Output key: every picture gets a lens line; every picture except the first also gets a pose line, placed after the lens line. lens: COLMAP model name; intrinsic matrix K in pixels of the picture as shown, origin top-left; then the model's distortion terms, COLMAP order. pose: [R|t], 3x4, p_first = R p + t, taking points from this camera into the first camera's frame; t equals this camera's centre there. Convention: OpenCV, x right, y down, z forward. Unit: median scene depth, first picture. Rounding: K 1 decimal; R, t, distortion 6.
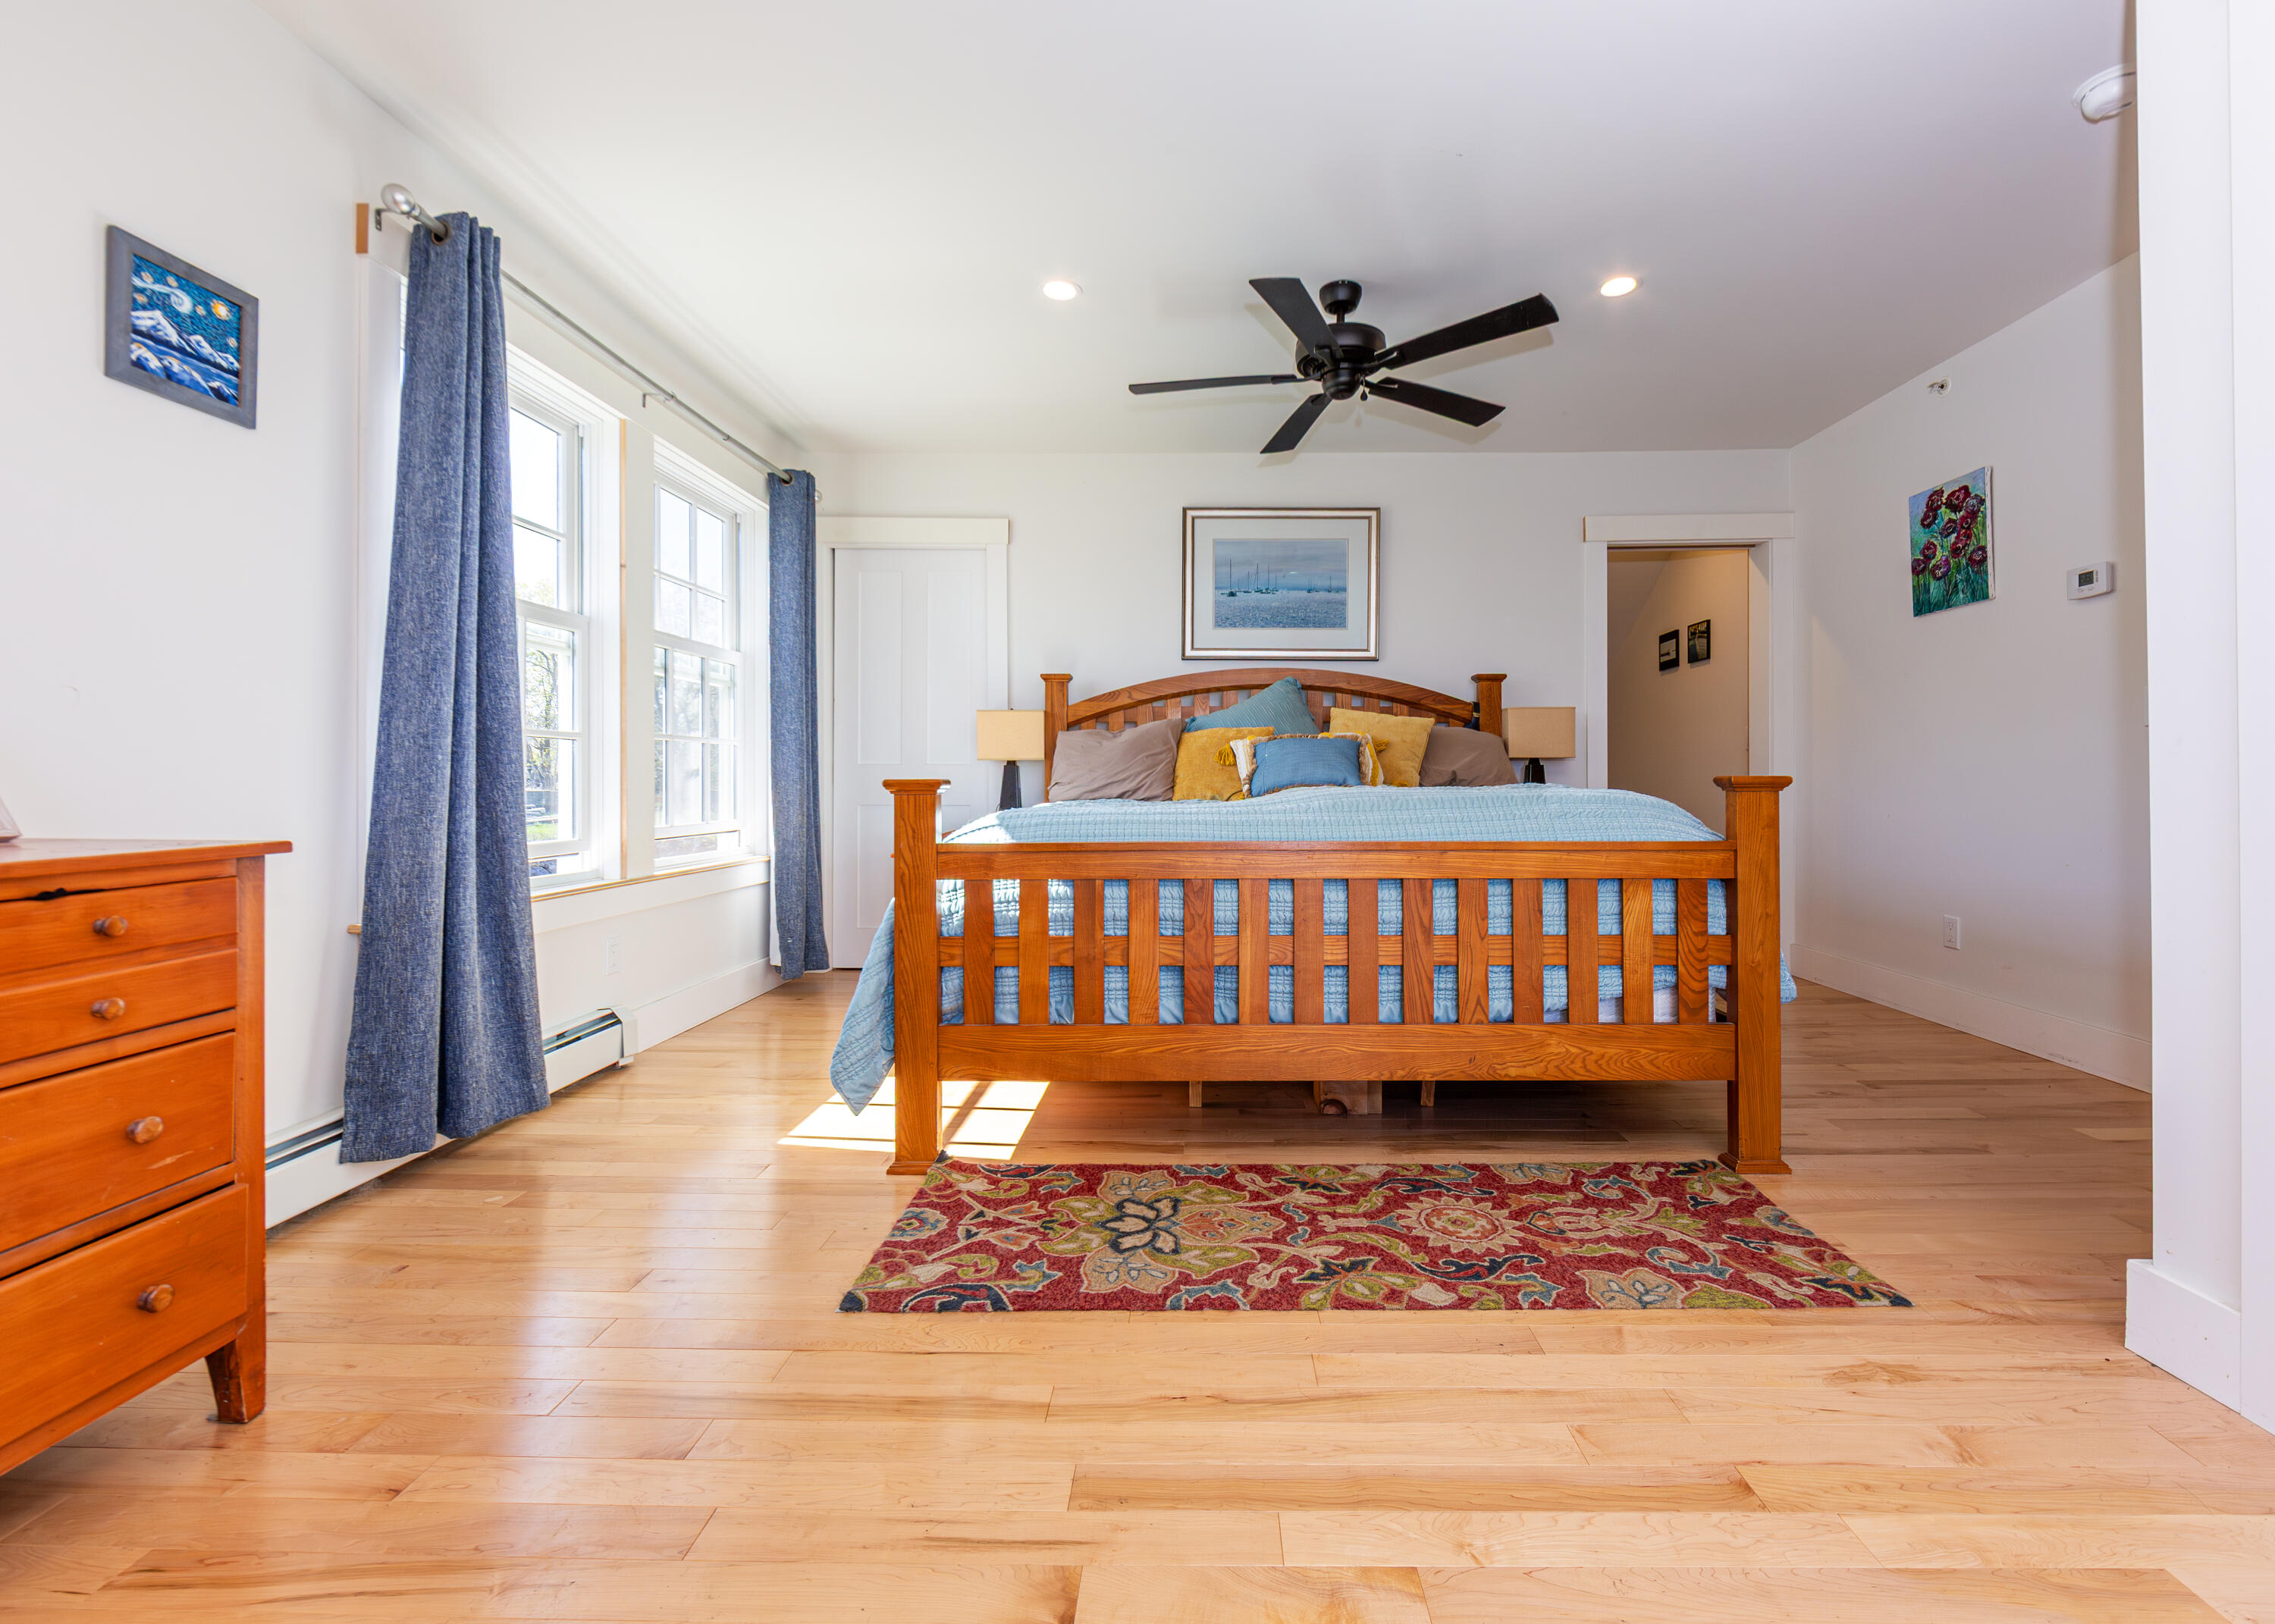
lens RADIAL K [[976.2, 0, 1187.5], [0, 976.2, 782.8], [0, 0, 1]] dist [-0.000874, -0.000845]
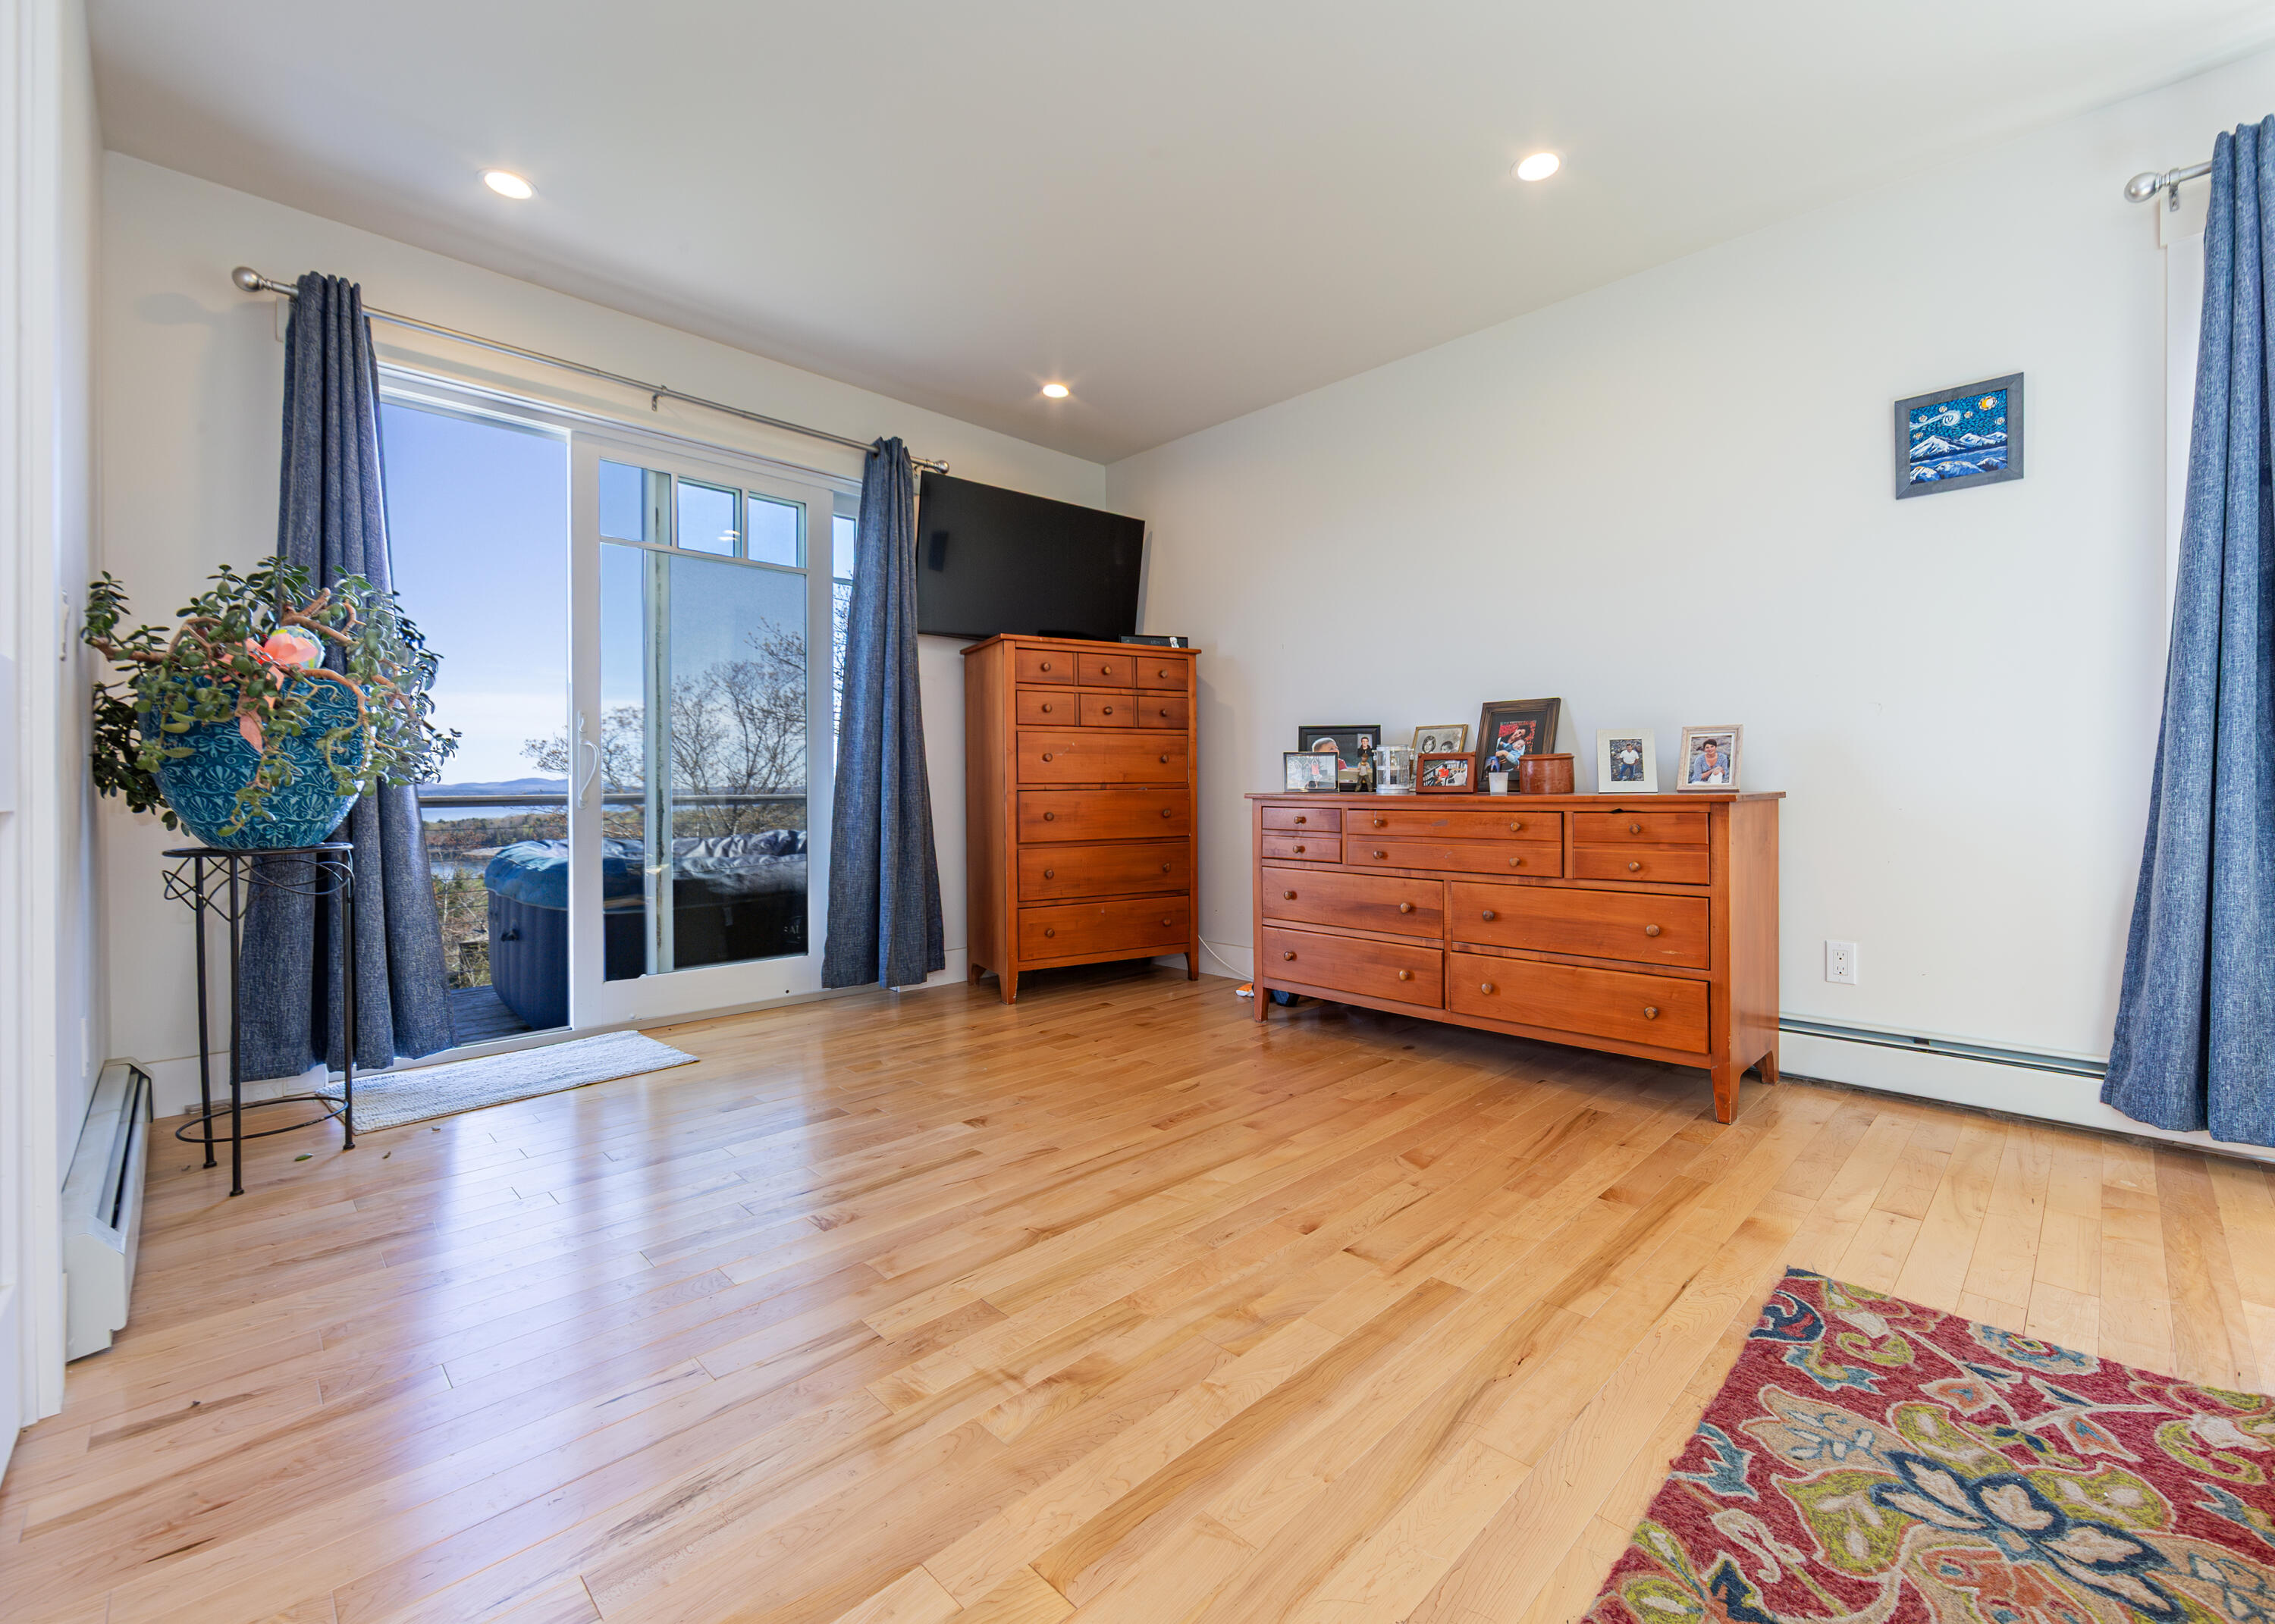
lens RADIAL K [[976.2, 0, 1137.9], [0, 976.2, 796.1], [0, 0, 1]] dist [-0.000874, -0.000845]
pose [[-0.708430, 0.011855, -0.705681, 0.760253], [0.001821, 0.999886, 0.014969, 0.026635], [0.705778, 0.009320, -0.708371, 1.118592]]
